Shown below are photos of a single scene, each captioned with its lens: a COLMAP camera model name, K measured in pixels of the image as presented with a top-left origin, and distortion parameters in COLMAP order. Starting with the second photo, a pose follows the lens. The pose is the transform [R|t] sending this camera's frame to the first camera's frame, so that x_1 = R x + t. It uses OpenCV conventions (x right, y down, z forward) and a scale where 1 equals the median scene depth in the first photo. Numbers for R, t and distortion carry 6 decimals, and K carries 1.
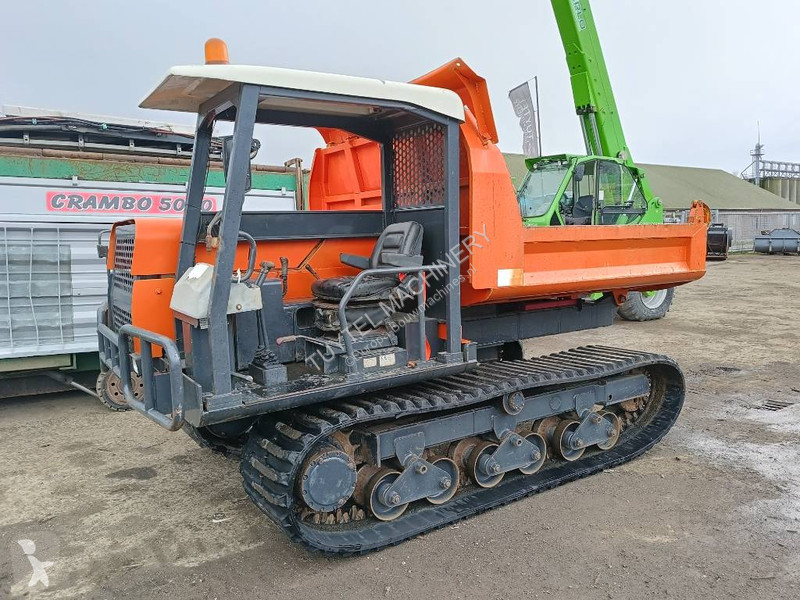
lens RADIAL K [[604.7, 0, 400.0], [0, 604.7, 300.0], [0, 0, 1]] dist [0.076031, -0.097548]
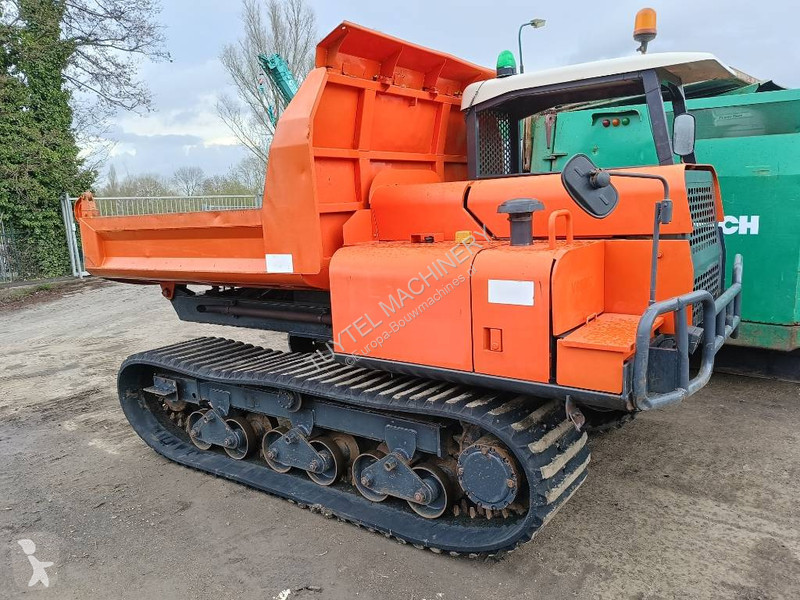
lens RADIAL K [[612.8, 0, 400.7], [0, 612.8, 302.6], [0, 0, 1]] dist [0.065938, -0.081061]
pose [[0.340485, 0.161910, -0.926205, 1.023788], [-0.055046, 0.986805, 0.152268, -0.140525], [0.938637, -0.000861, 0.344905, 0.978492]]
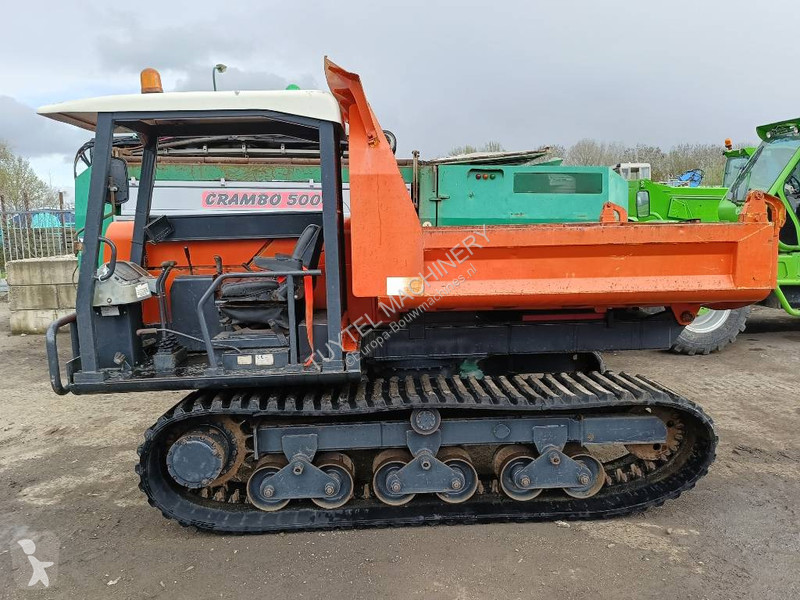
lens RADIAL K [[604.7, 0, 400.0], [0, 604.7, 300.0], [0, 0, 1]] dist [0.076031, -0.097548]
pose [[0.857556, 0.071560, -0.509390, 0.609602], [-0.053296, 0.997307, 0.050380, -0.058847], [0.511623, -0.016055, 0.859060, 0.193362]]
